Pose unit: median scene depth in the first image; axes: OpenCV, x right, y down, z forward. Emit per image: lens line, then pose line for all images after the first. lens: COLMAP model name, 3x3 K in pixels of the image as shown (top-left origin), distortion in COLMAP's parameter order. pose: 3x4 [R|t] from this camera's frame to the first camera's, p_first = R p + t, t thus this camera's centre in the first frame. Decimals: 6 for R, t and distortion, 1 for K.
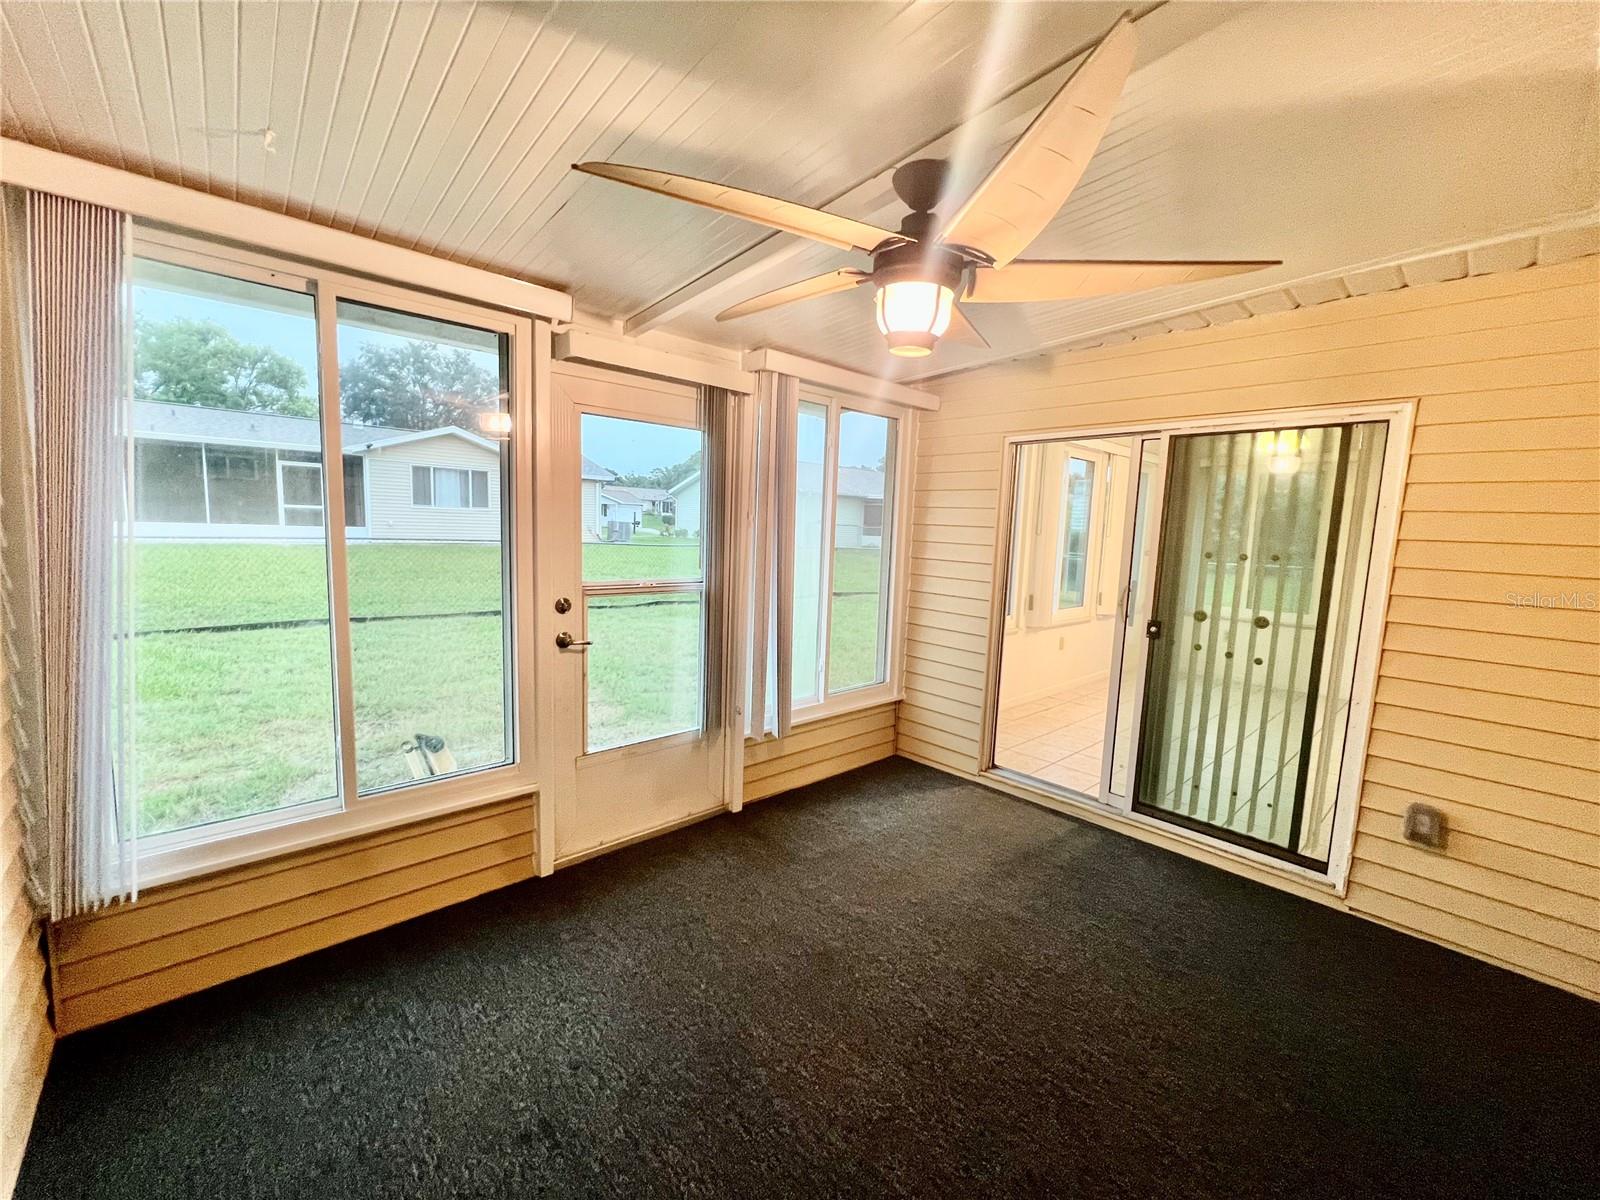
lens RADIAL K [[642.3, 0, 793.9], [0, 642.3, 601.2], [0, 0, 1]] dist [0.001237, 0.000830]
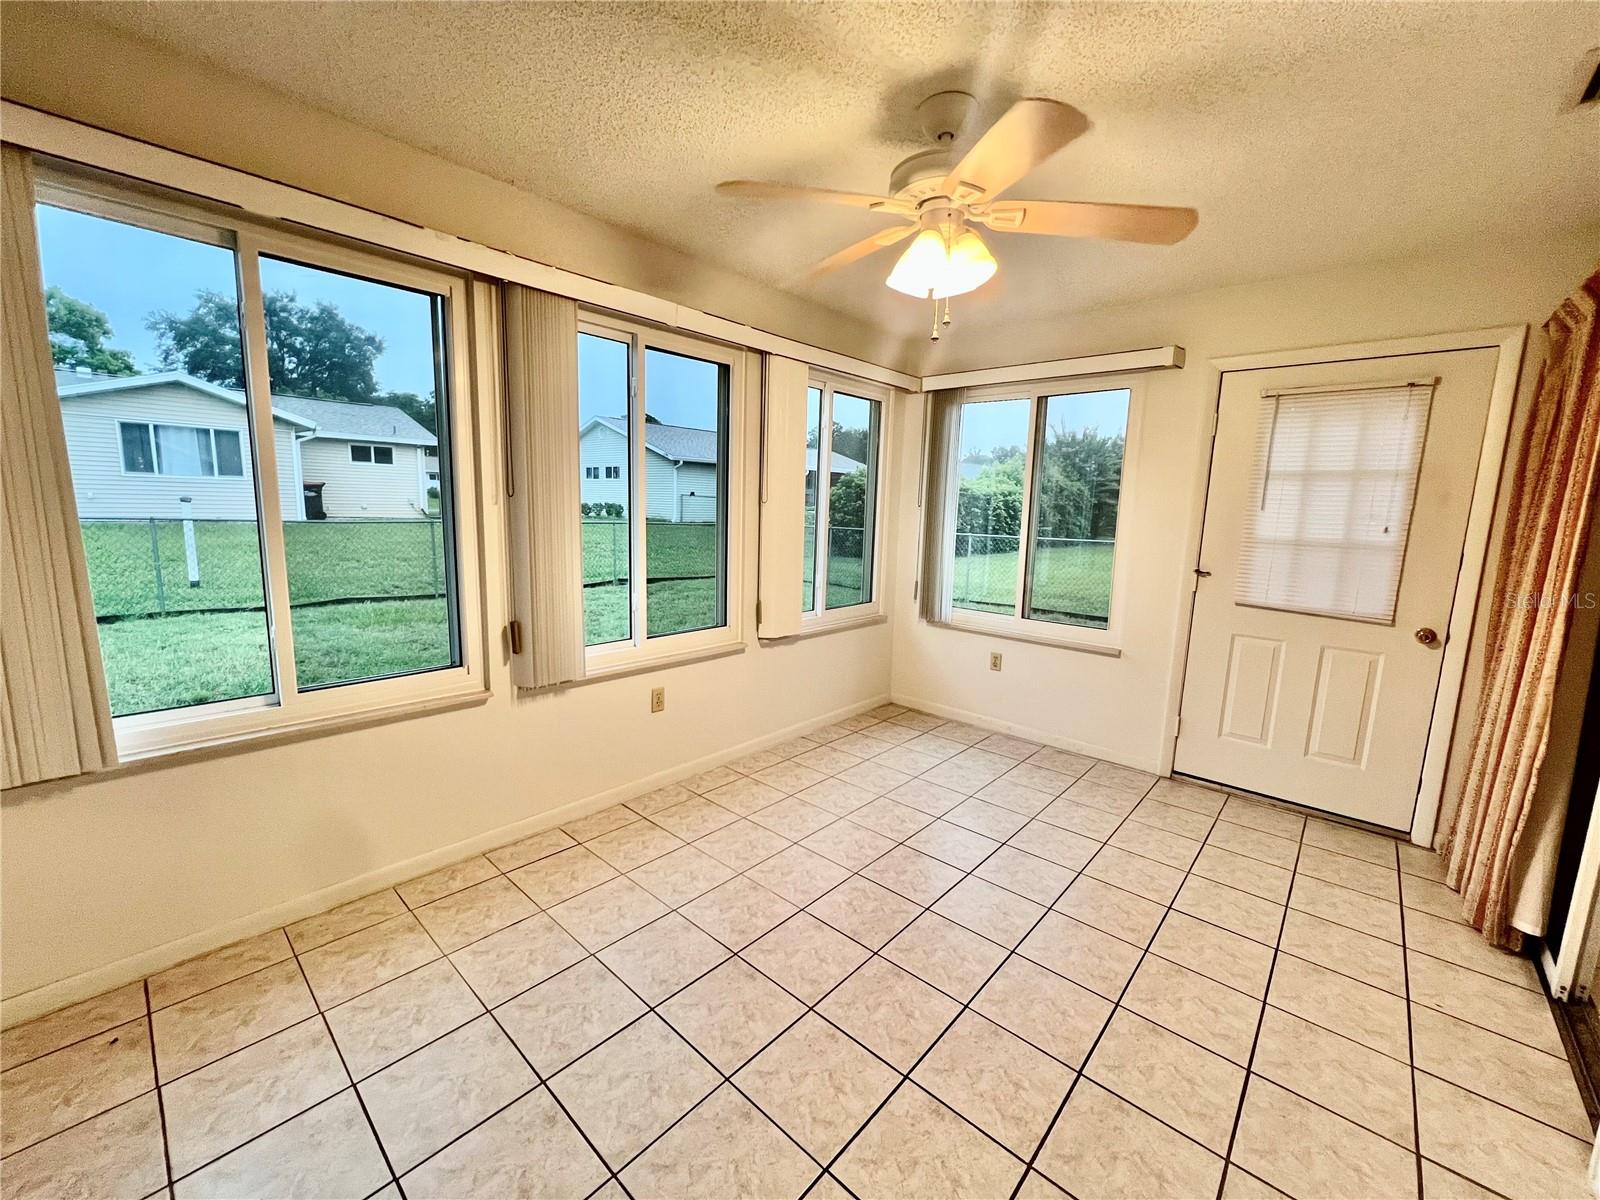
lens RADIAL K [[642.3, 0, 795.8], [0, 642.3, 599.9], [0, 0, 1]] dist [0.001237, 0.000830]
pose [[0.995626, -0.019770, 0.091318, 0.138512], [0.016337, 0.999137, 0.038190, -0.010505], [-0.091994, -0.036531, 0.995089, 0.129283]]
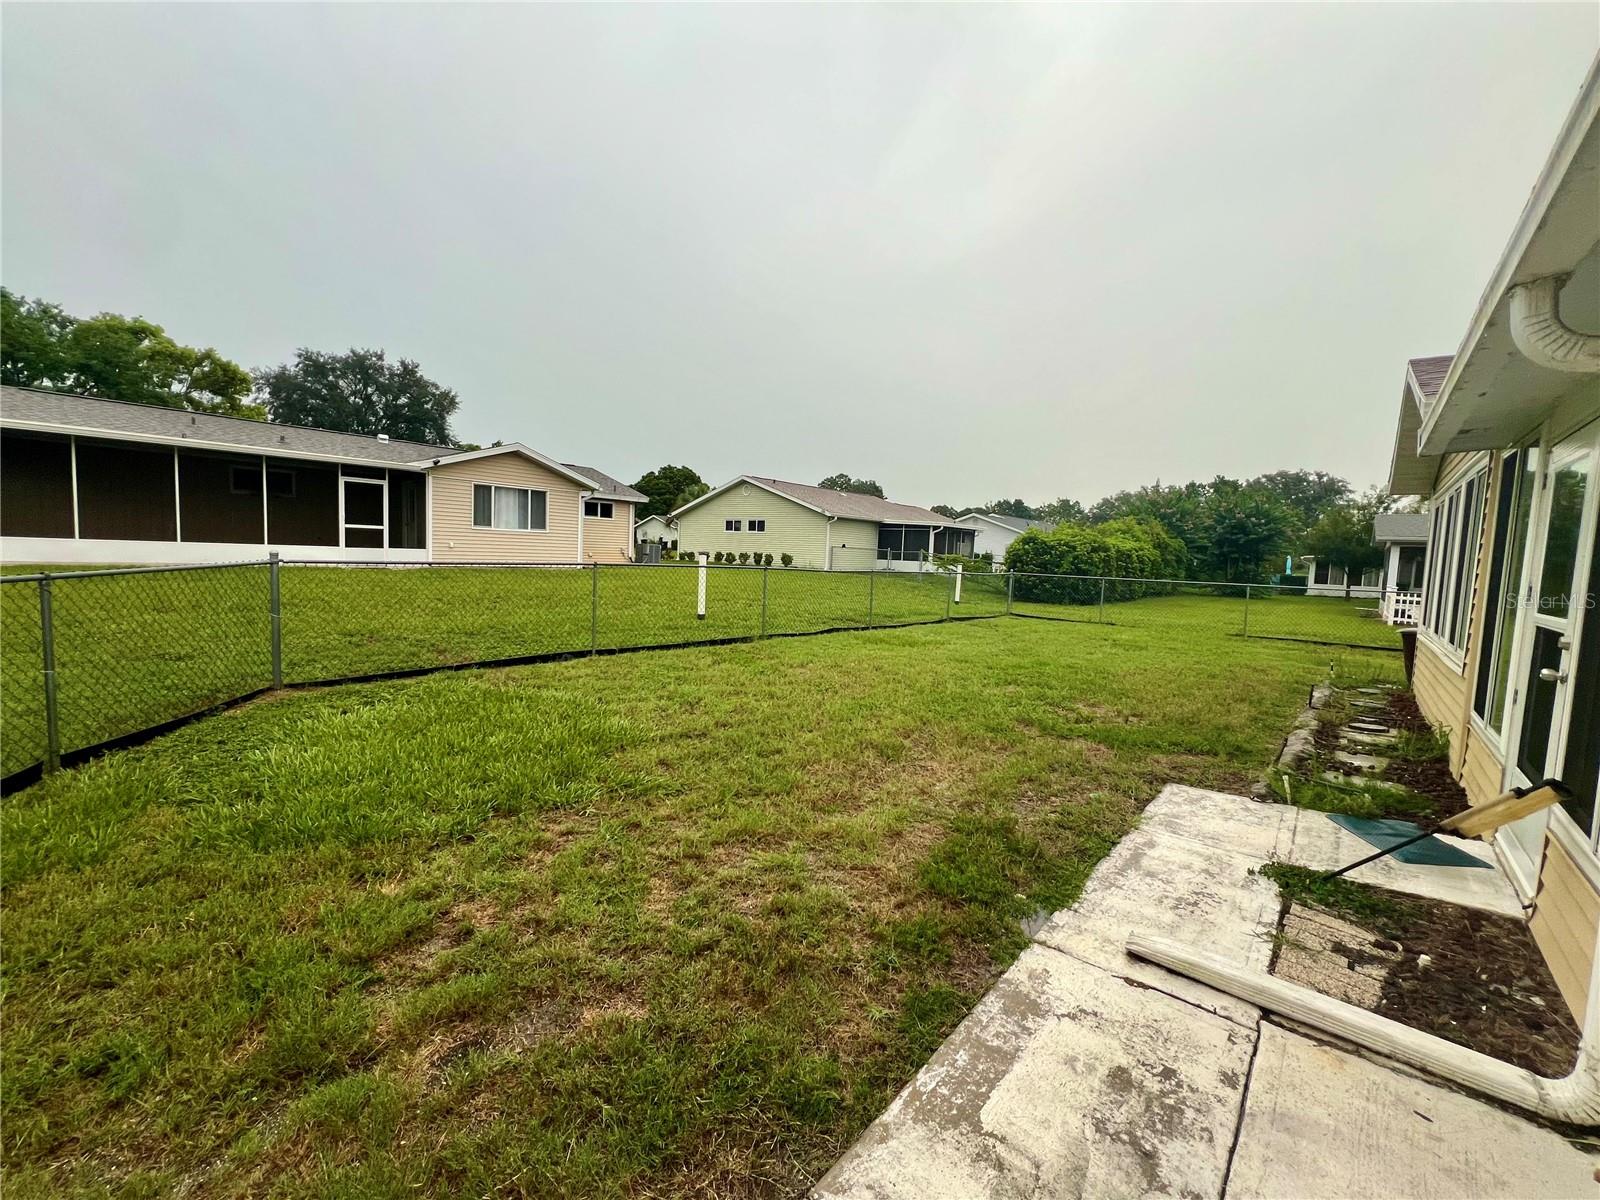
lens RADIAL K [[642.3, 0, 799.3], [0, 642.3, 604.2], [0, 0, 1]] dist [0.001237, 0.000830]
pose [[0.992597, -0.005501, 0.121332, -0.222252], [0.009182, 0.999514, -0.029799, -0.004347], [-0.121109, 0.030693, 0.992165, 0.022156]]
